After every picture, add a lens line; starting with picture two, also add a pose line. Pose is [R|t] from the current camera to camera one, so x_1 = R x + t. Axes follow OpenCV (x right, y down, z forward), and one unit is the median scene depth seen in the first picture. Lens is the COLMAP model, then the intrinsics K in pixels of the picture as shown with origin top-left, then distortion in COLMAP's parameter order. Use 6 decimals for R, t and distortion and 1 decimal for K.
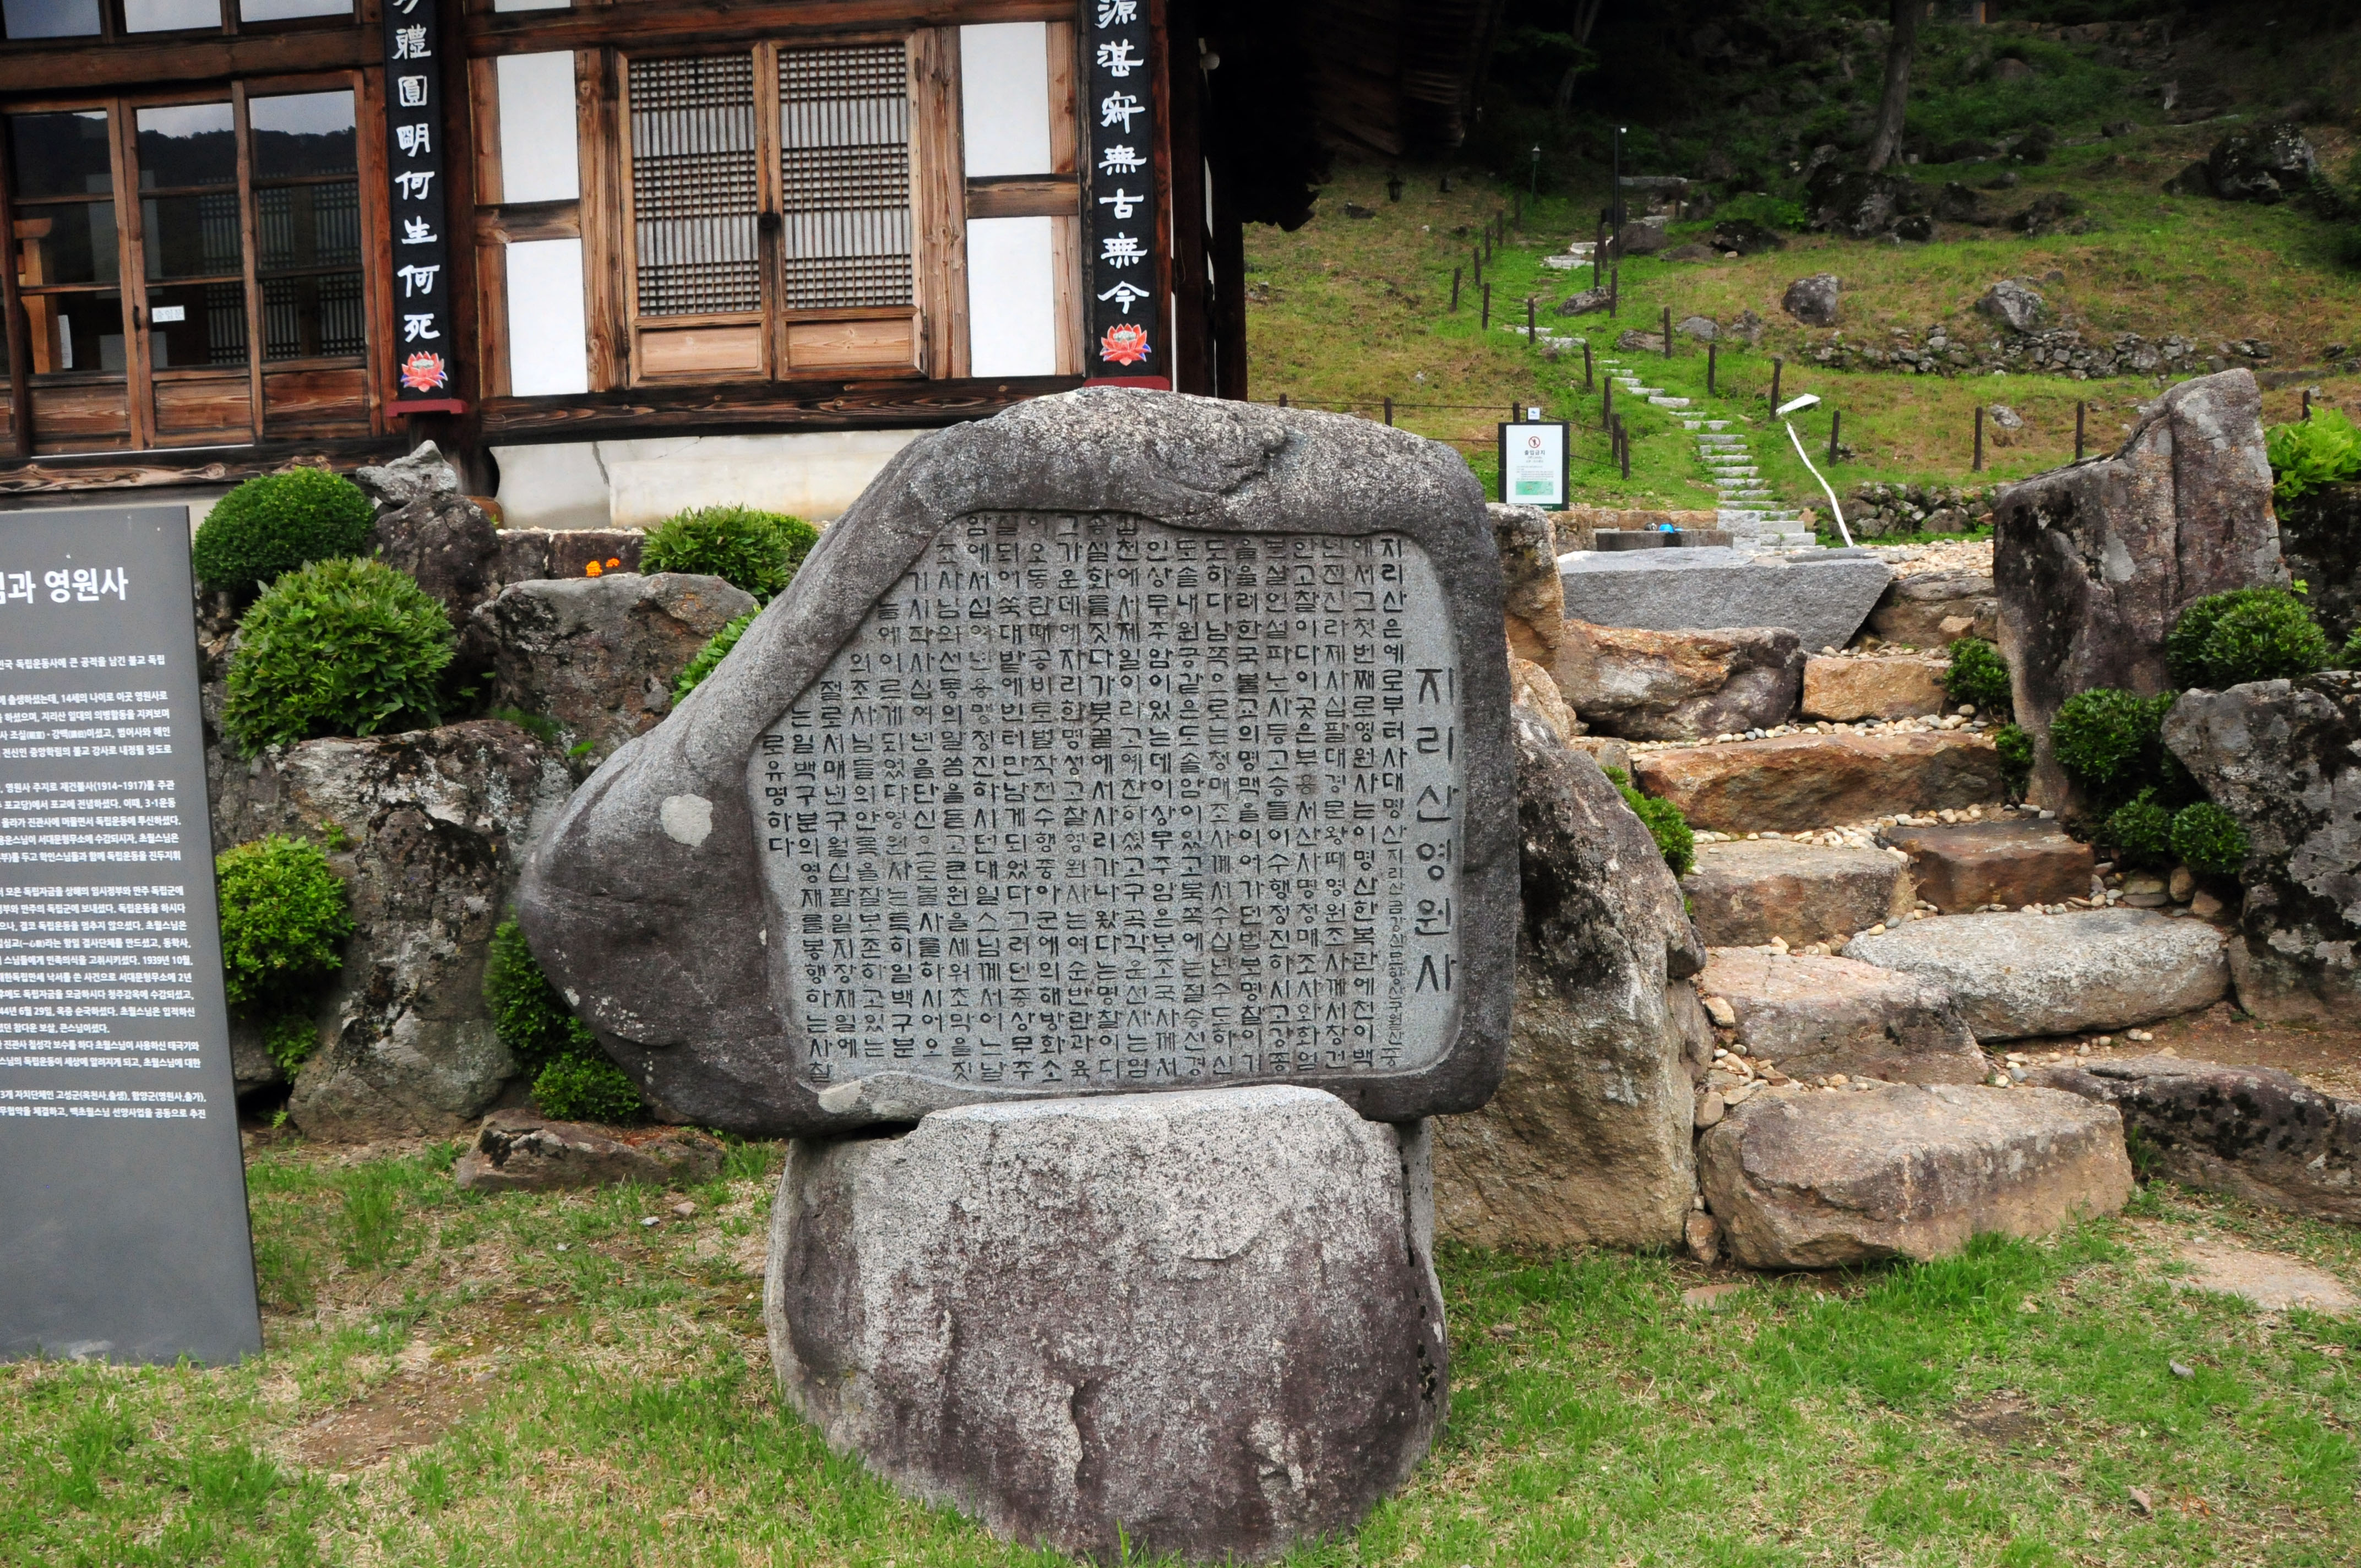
lens RADIAL K [[1772.9, 0, 1184.3], [0, 1772.9, 897.2], [0, 0, 1]] dist [-0.158567, 0.099373]
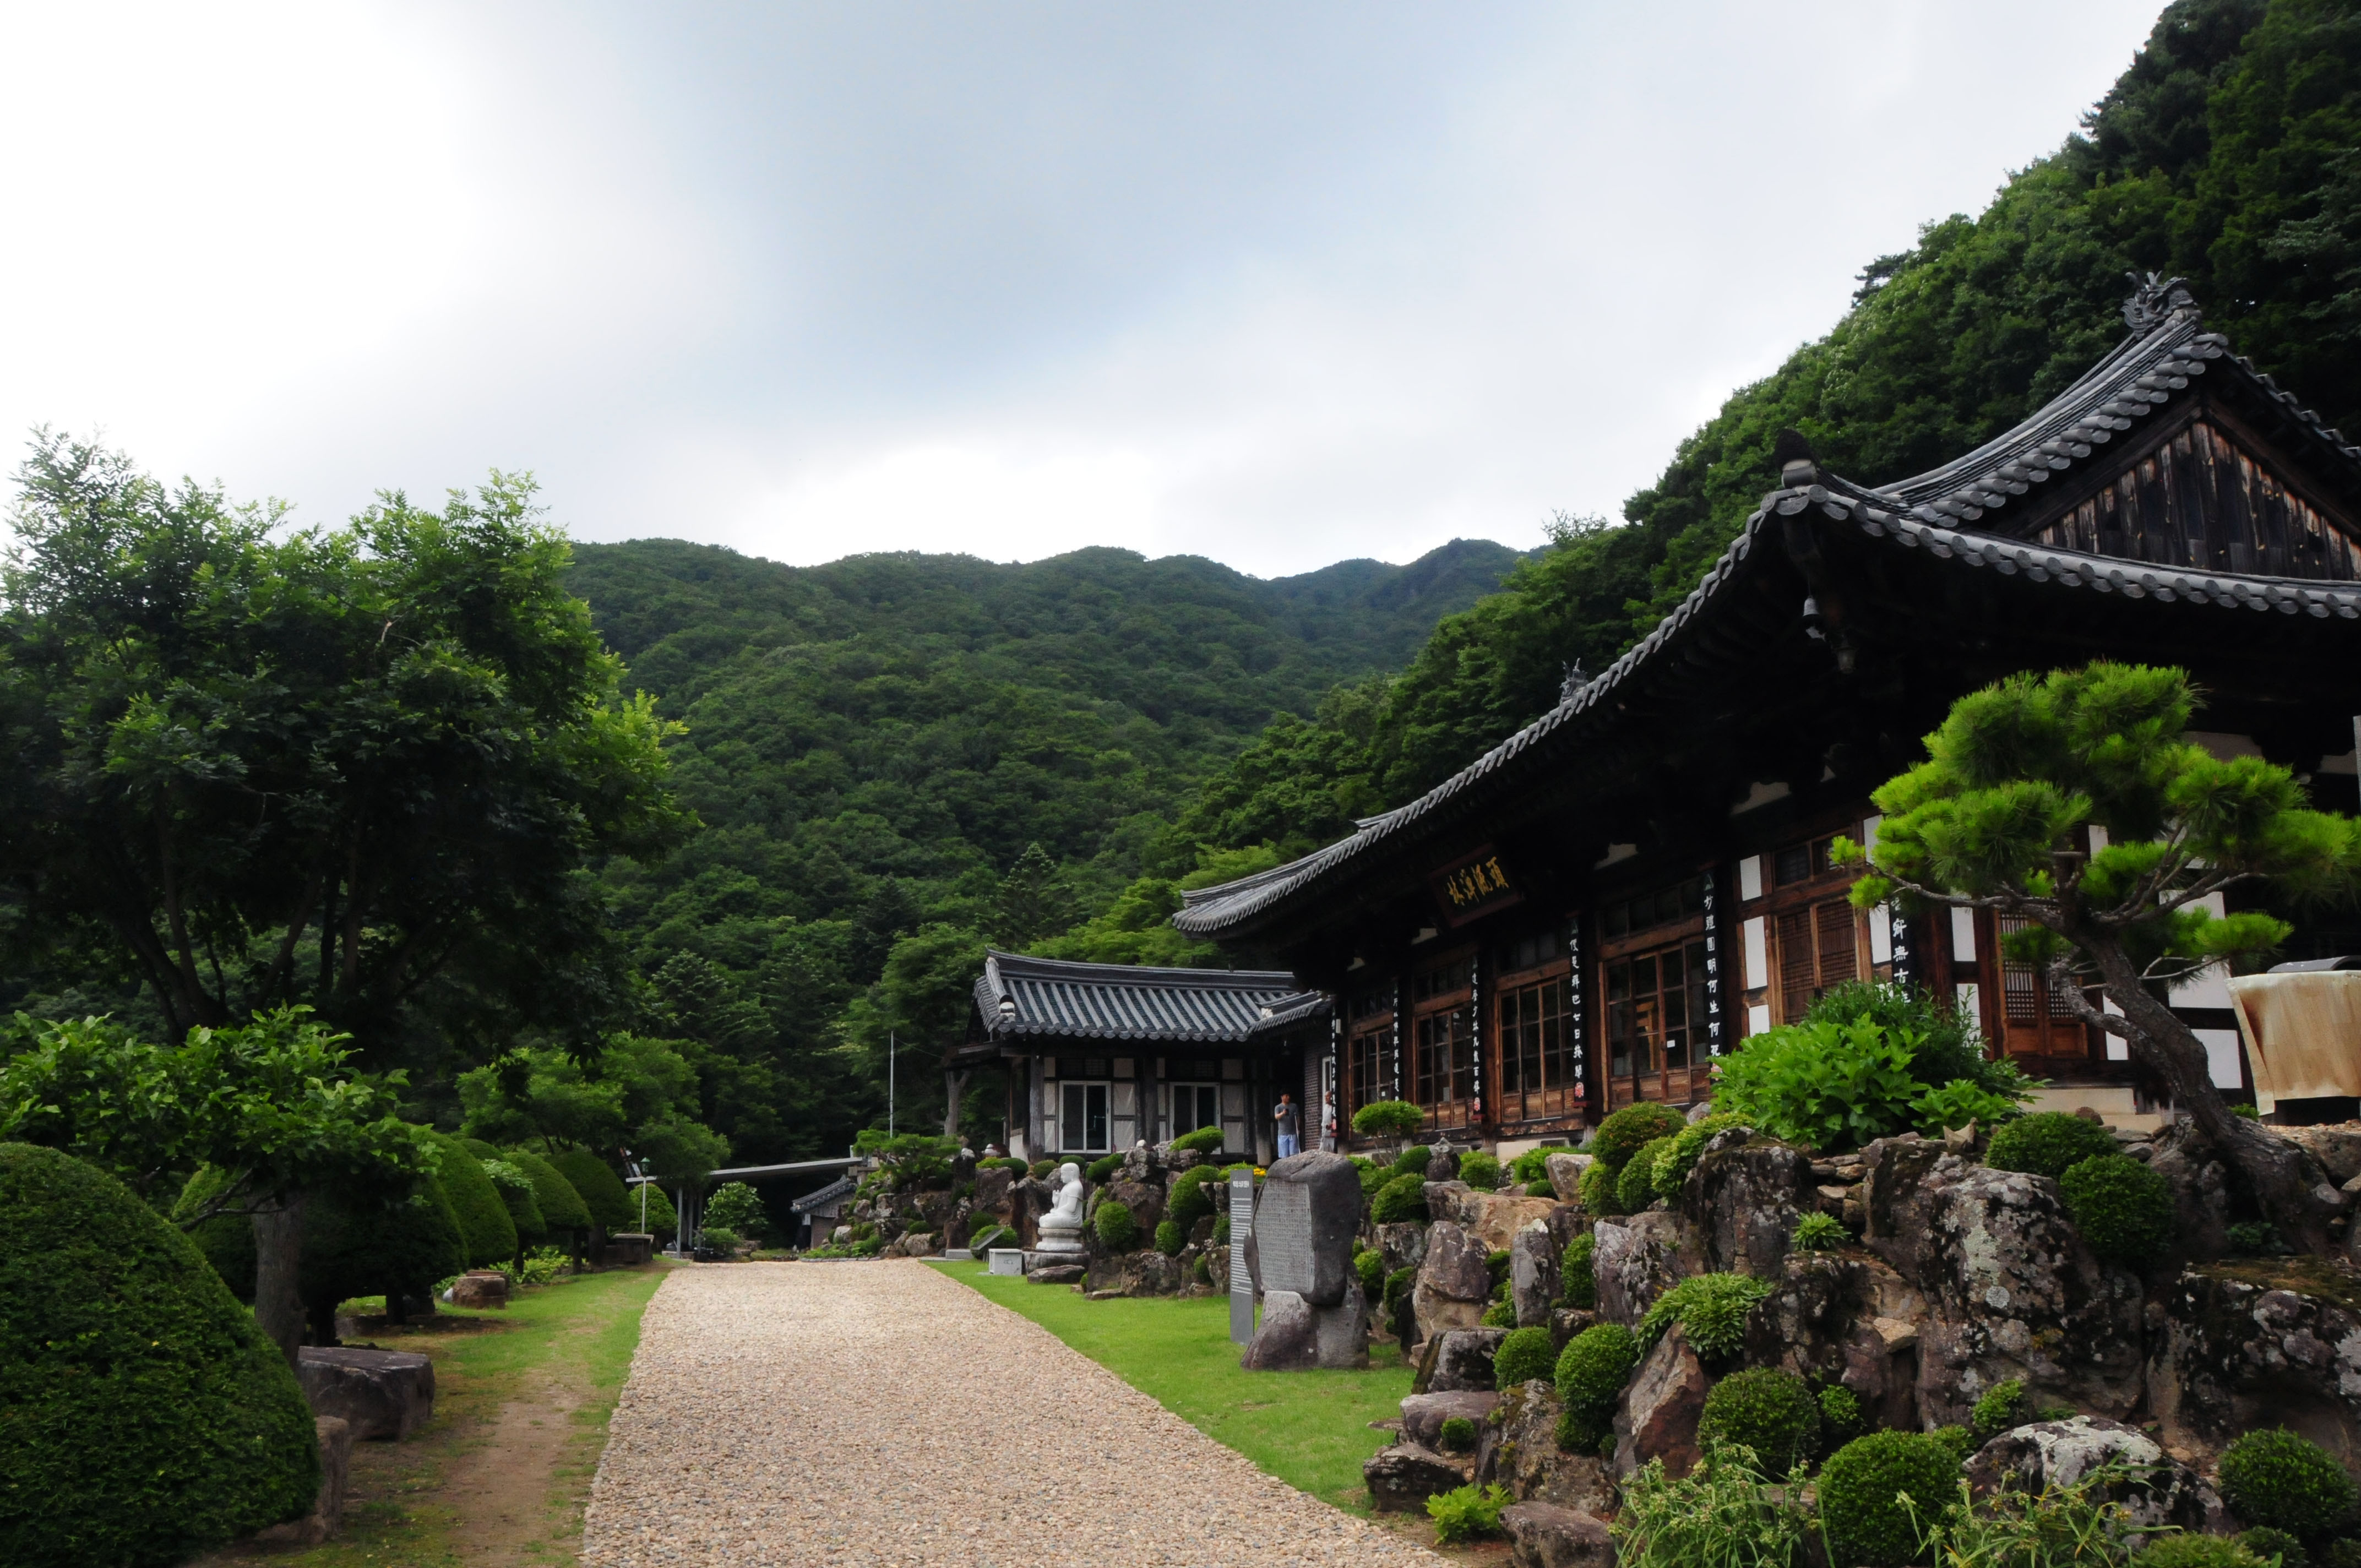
lens RADIAL K [[1822.4, 0, 1182.9], [0, 1822.4, 900.1], [0, 0, 1]] dist [-0.159870, 0.099225]
pose [[0.284272, -0.132094, -0.949600, 1.561104], [-0.157653, 0.970540, -0.182202, 0.000472], [0.945693, 0.201502, 0.255073, -0.256919]]
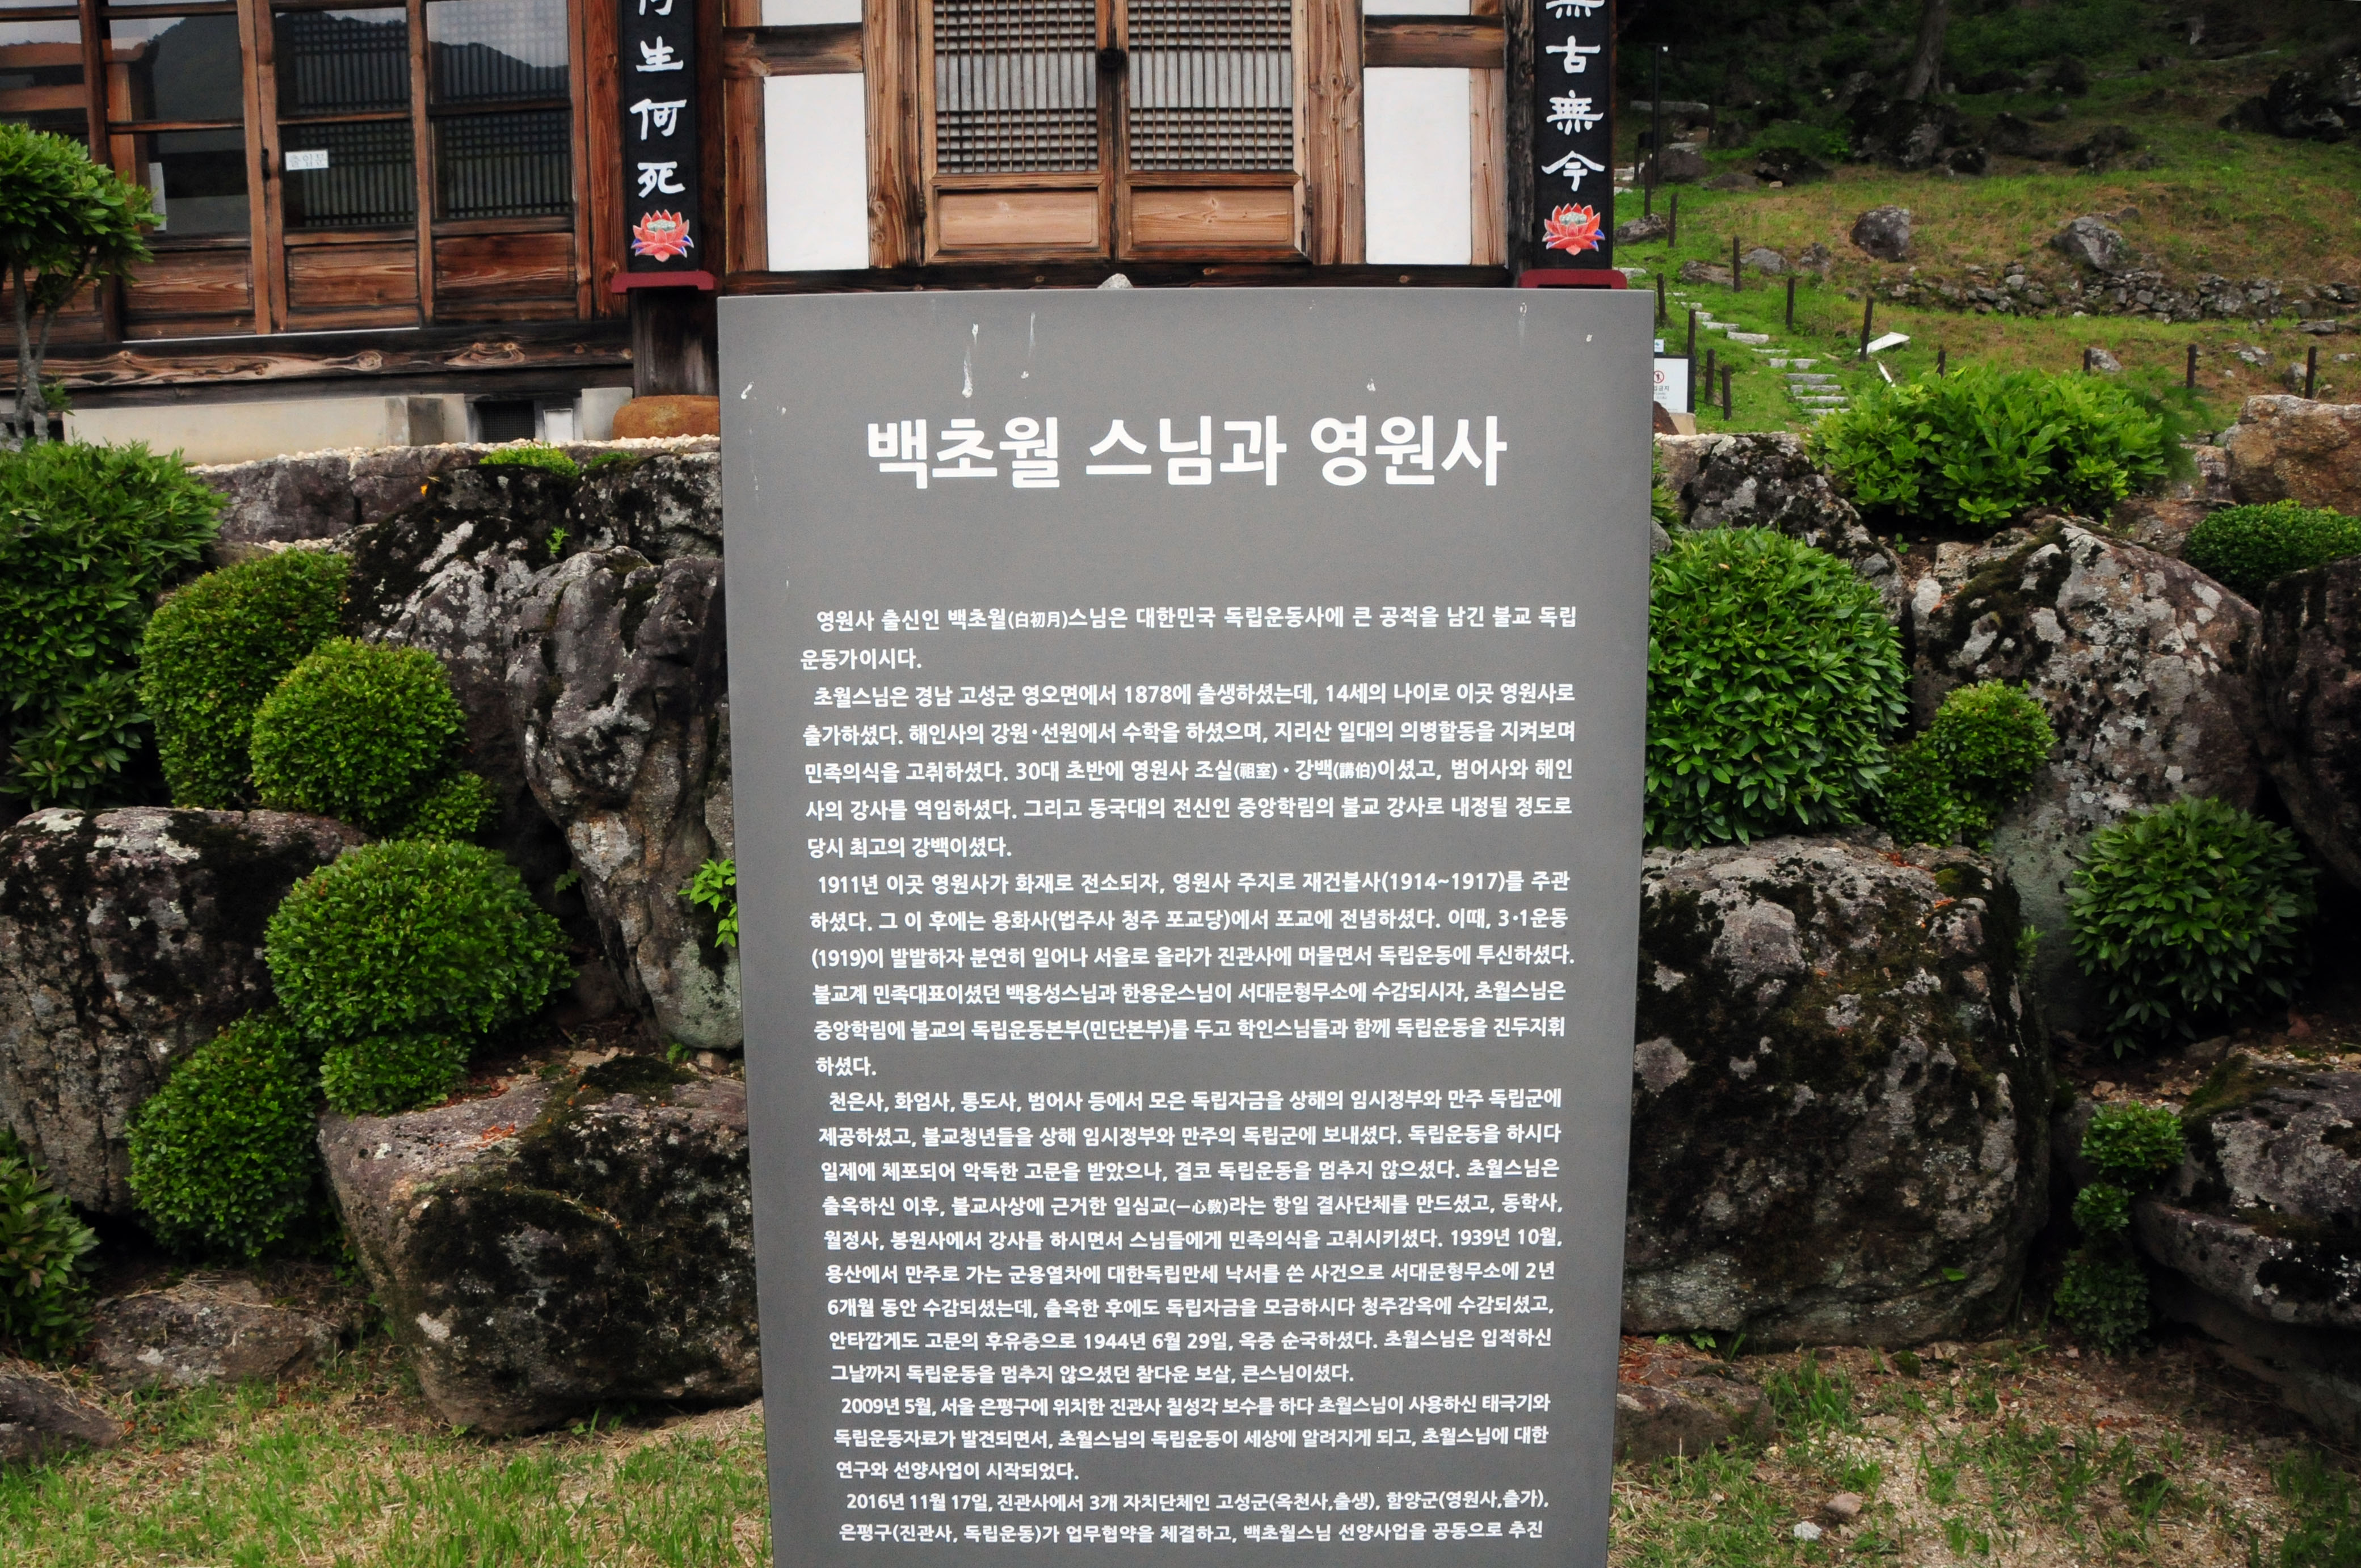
lens RADIAL K [[1822.3, 0, 1182.9], [0, 1822.3, 900.1], [0, 0, 1]] dist [-0.159870, 0.099225]
pose [[0.998675, -0.000143, 0.051468, -0.253119], [-0.001263, 0.999627, 0.027288, -0.025841], [-0.051453, -0.027317, 0.998302, 0.172829]]
